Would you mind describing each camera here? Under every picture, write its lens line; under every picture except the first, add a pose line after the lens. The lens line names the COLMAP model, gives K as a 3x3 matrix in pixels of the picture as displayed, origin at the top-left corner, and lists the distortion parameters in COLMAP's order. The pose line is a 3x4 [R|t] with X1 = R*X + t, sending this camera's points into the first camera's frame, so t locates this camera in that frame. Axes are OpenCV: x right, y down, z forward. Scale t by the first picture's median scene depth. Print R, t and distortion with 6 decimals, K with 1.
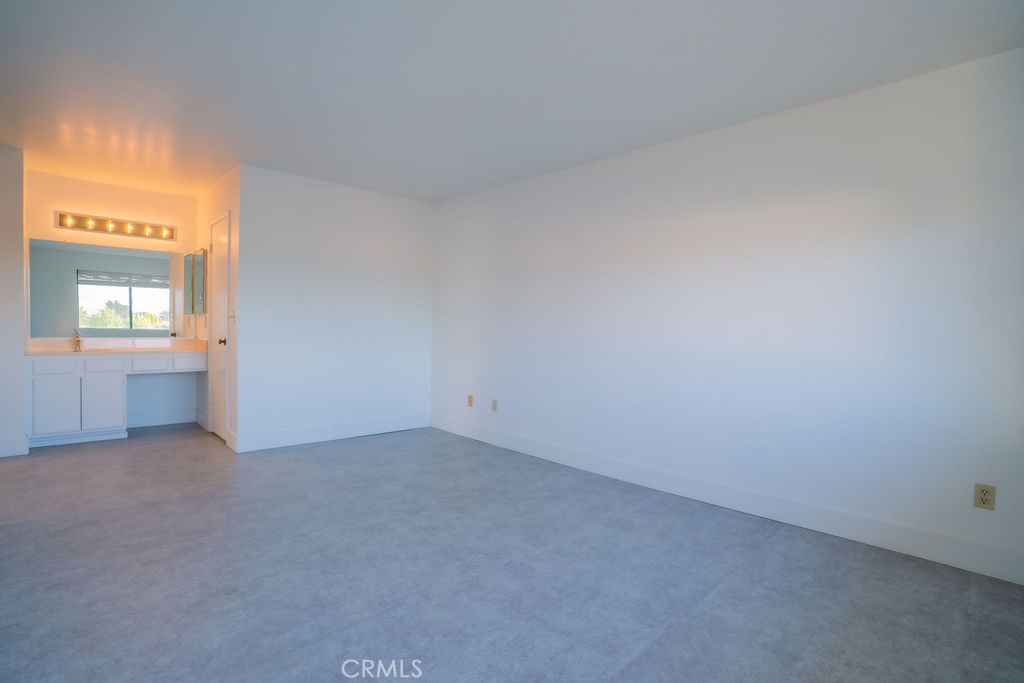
lens RADIAL K [[497.9, 0, 509.1], [0, 497.9, 339.1], [0, 0, 1]] dist [-0.068879, 0.029135]
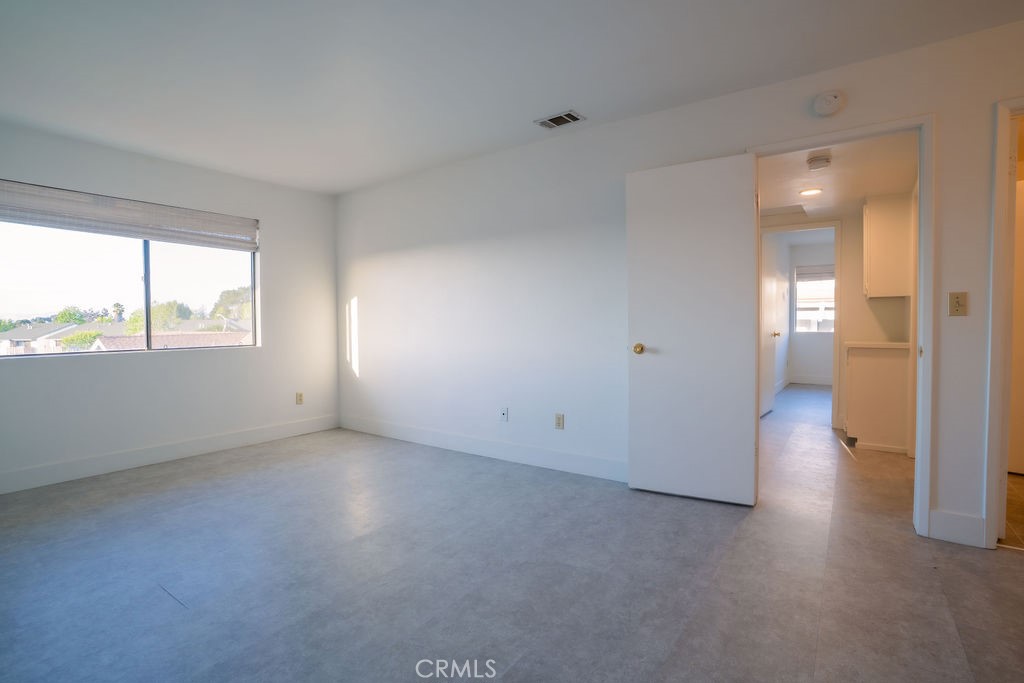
lens RADIAL K [[497.9, 0, 509.1], [0, 497.9, 339.1], [0, 0, 1]] dist [-0.068879, 0.029135]
pose [[-0.982965, -0.009772, -0.183533, -0.334127], [-0.021098, 0.997984, 0.059861, -0.045808], [0.182578, 0.062714, -0.981189, 1.722351]]
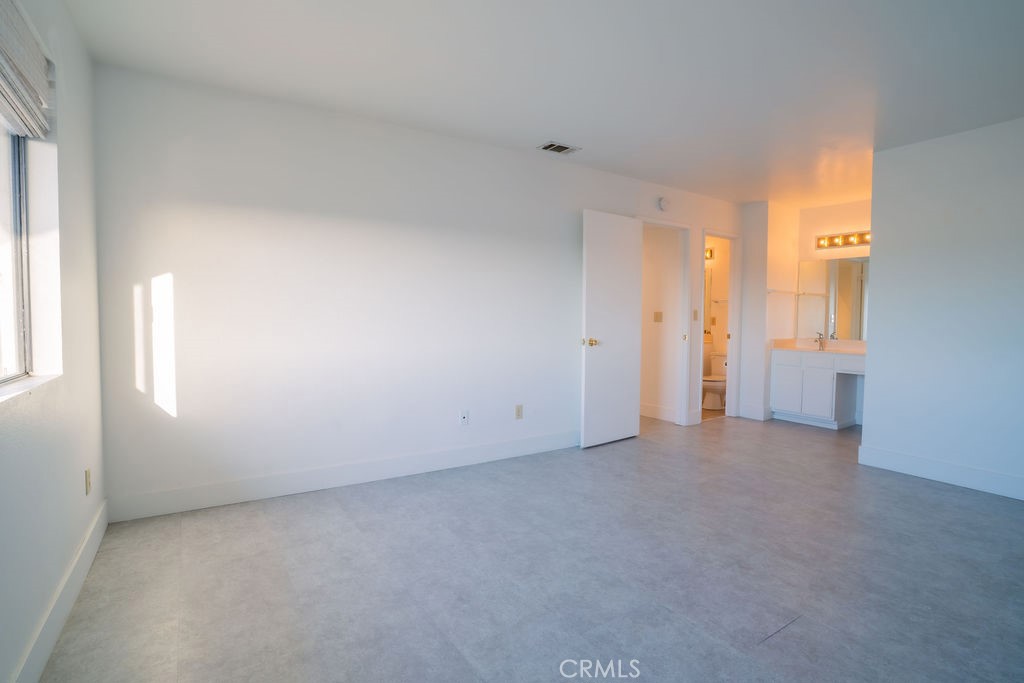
lens RADIAL K [[497.9, 0, 509.1], [0, 497.9, 339.1], [0, 0, 1]] dist [-0.068879, 0.029135]
pose [[-0.185359, 0.018244, -0.982502, 0.693680], [-0.041946, 0.998769, 0.026460, -0.003065], [0.981775, 0.046117, -0.184365, 0.724272]]
